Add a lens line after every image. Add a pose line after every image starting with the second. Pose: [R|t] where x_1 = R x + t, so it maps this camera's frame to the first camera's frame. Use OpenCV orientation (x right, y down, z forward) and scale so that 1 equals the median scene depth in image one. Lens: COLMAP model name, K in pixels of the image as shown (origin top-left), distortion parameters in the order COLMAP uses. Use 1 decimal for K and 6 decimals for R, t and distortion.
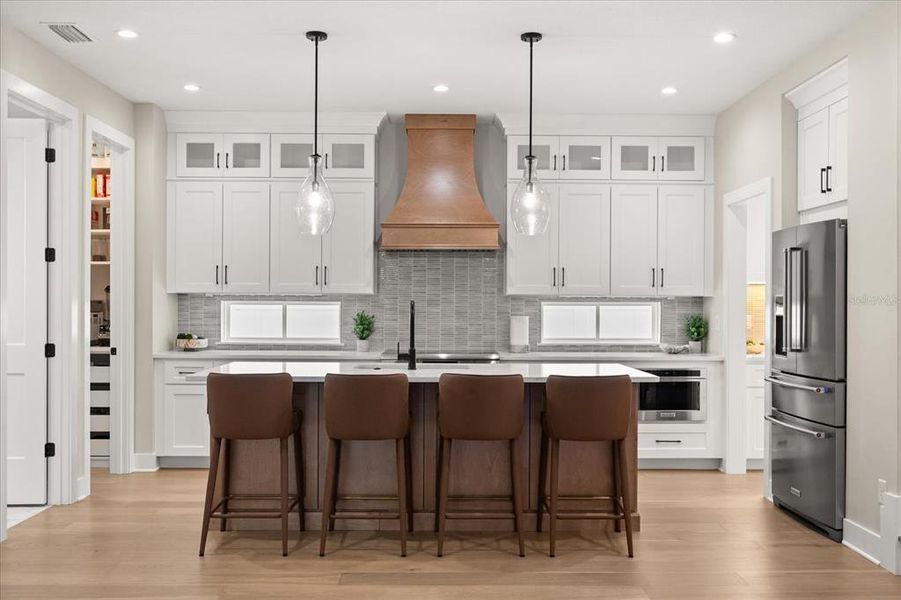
lens RADIAL K [[869.9, 0, 447.6], [0, 869.9, 308.7], [0, 0, 1]] dist [-0.004121, 0.000000]
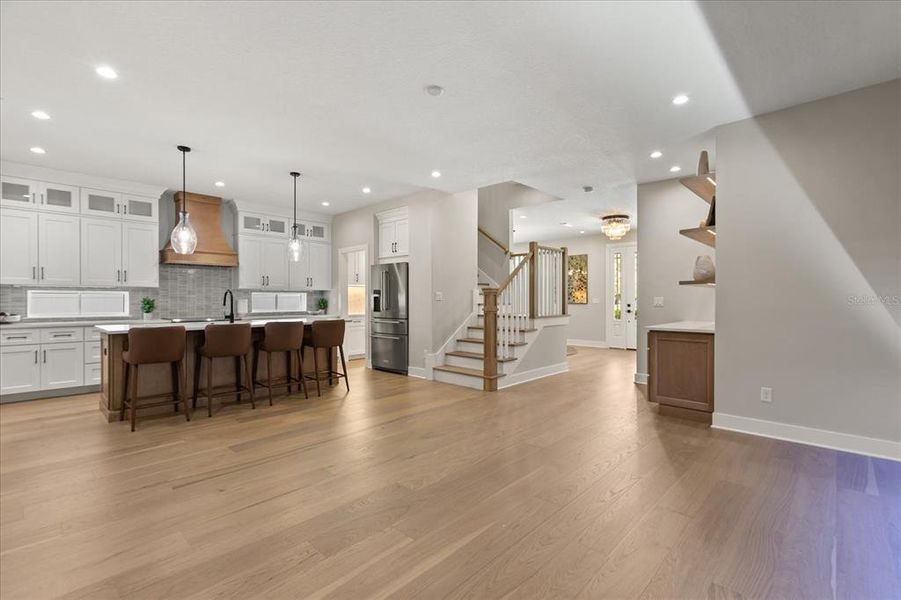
lens RADIAL K [[409.1, 0, 455.8], [0, 409.1, 300.7], [0, 0, 1]] dist [0.007046, -0.001167]
pose [[0.691745, -0.007758, 0.722100, -0.305553], [0.008594, 0.999960, 0.002510, 0.015938], [-0.722091, 0.004469, 0.691784, -0.037010]]
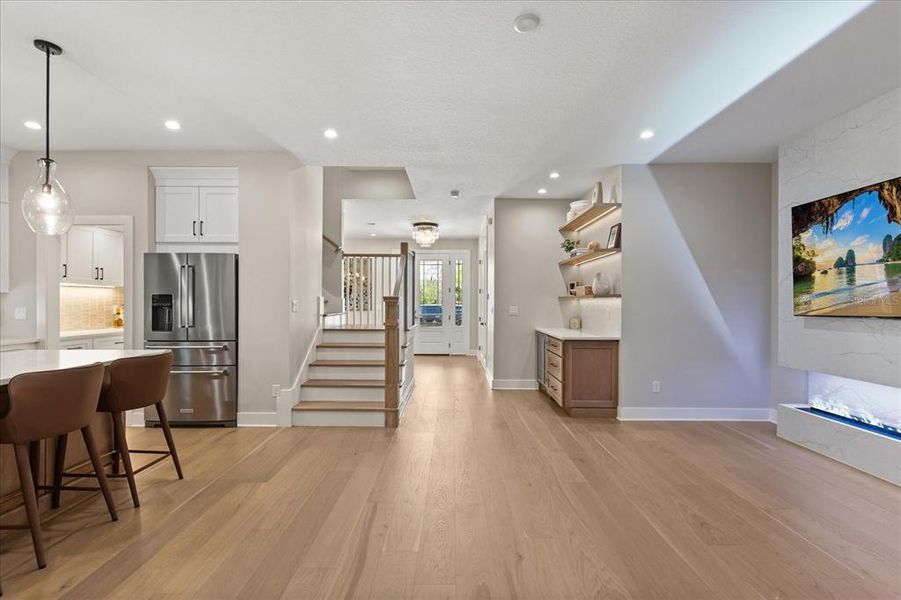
lens RADIAL K [[409.1, 0, 451.9], [0, 409.1, 304.1], [0, 0, 1]] dist [0.007046, -0.001167]
pose [[0.012821, -0.010014, 0.999868, -0.315718], [0.003444, 0.999944, 0.009971, -0.001544], [-0.999912, 0.003316, 0.012855, 0.390697]]
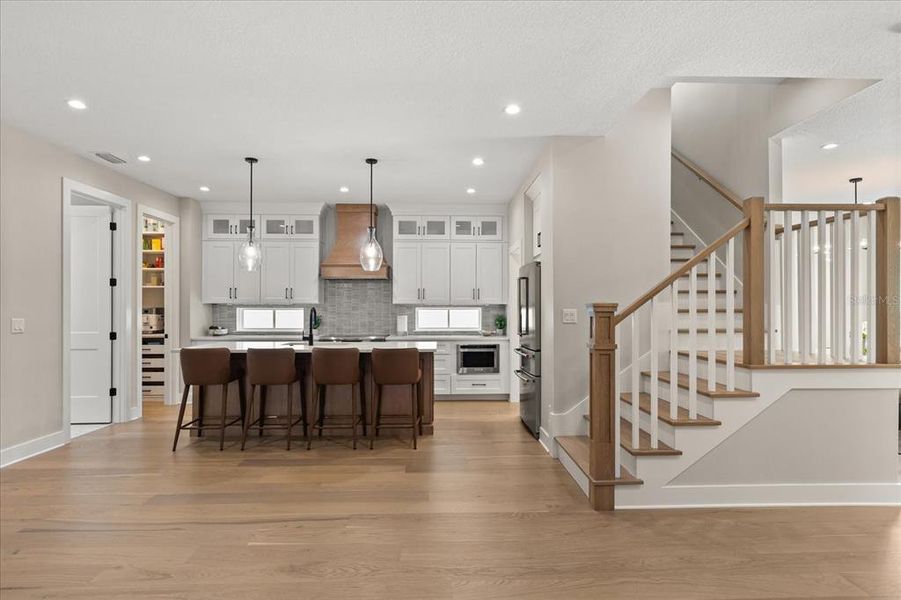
lens RADIAL K [[482.7, 0, 453.0], [0, 482.7, 307.7], [0, 0, 1]] dist [-0.003006, -0.000403]
pose [[0.999750, -0.003899, 0.022029, 0.189498], [0.004077, 0.999959, -0.008025, 0.000650], [-0.021997, 0.008113, 0.999725, -0.002637]]
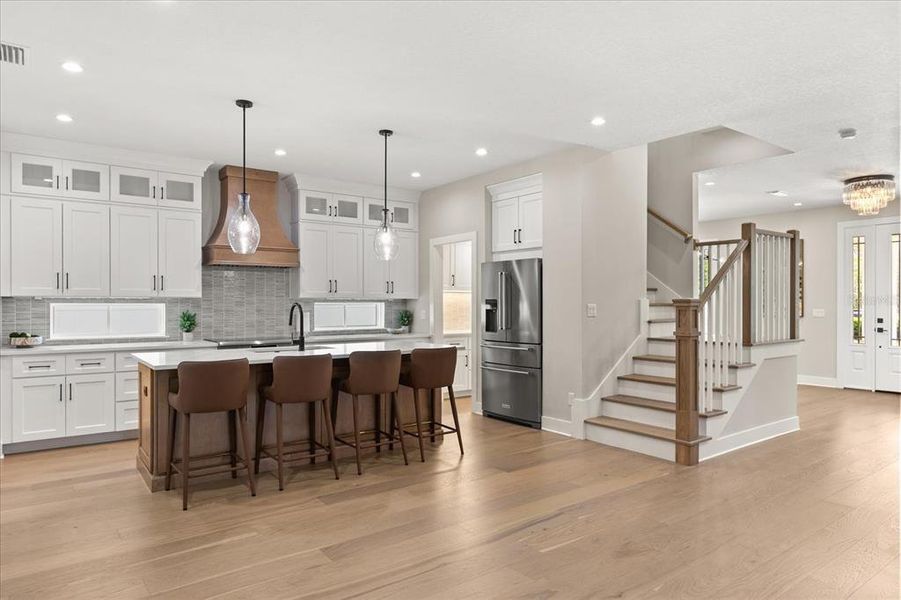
lens RADIAL K [[565.7, 0, 455.5], [0, 565.7, 304.7], [0, 0, 1]] dist [-0.006902, 0.007505]
pose [[0.804052, -0.007281, 0.594514, -0.318626], [0.008805, 0.999961, 0.000339, -0.002864], [-0.594494, 0.004962, 0.804085, 0.088354]]
